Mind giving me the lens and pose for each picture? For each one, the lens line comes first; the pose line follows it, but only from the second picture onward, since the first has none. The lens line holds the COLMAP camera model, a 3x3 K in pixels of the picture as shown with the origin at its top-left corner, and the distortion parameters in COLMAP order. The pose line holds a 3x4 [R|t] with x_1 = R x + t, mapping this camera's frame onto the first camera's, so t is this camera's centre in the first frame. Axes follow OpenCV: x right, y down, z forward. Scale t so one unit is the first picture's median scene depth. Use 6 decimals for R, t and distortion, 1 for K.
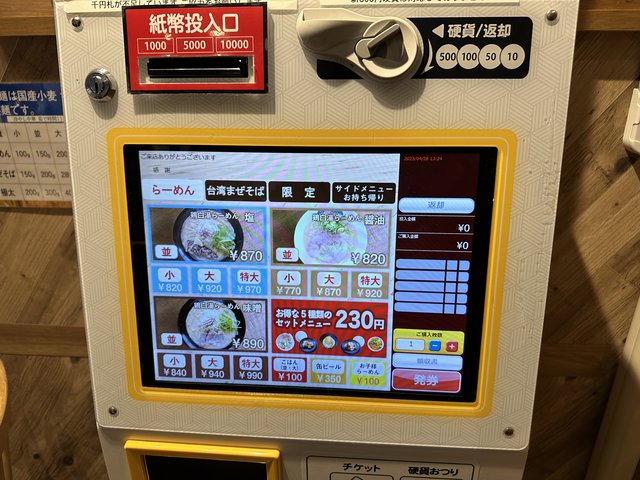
lens RADIAL K [[447.5, 0, 320.0], [0, 447.5, 240.0], [0, 0, 1]] dist [0.002913, 0.000615]
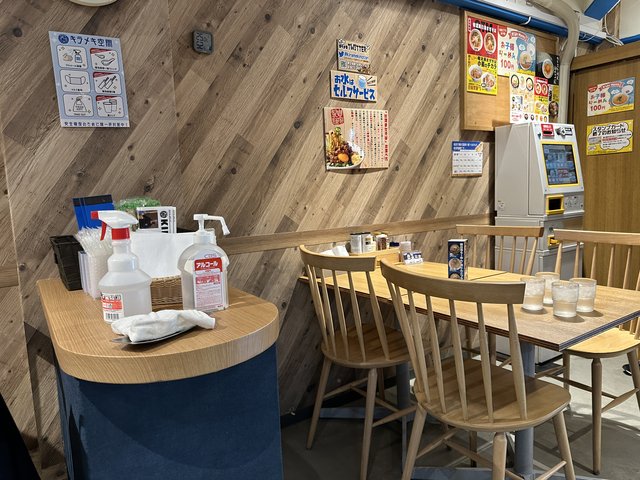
lens RADIAL K [[447.5, 0, 320.0], [0, 447.5, 240.0], [0, 0, 1]] dist [0.002913, 0.000615]
pose [[0.785551, -0.095484, 0.611386, -6.492106], [0.266917, 0.943666, -0.195576, 1.389435], [-0.558269, 0.316824, 0.766784, -1.575747]]
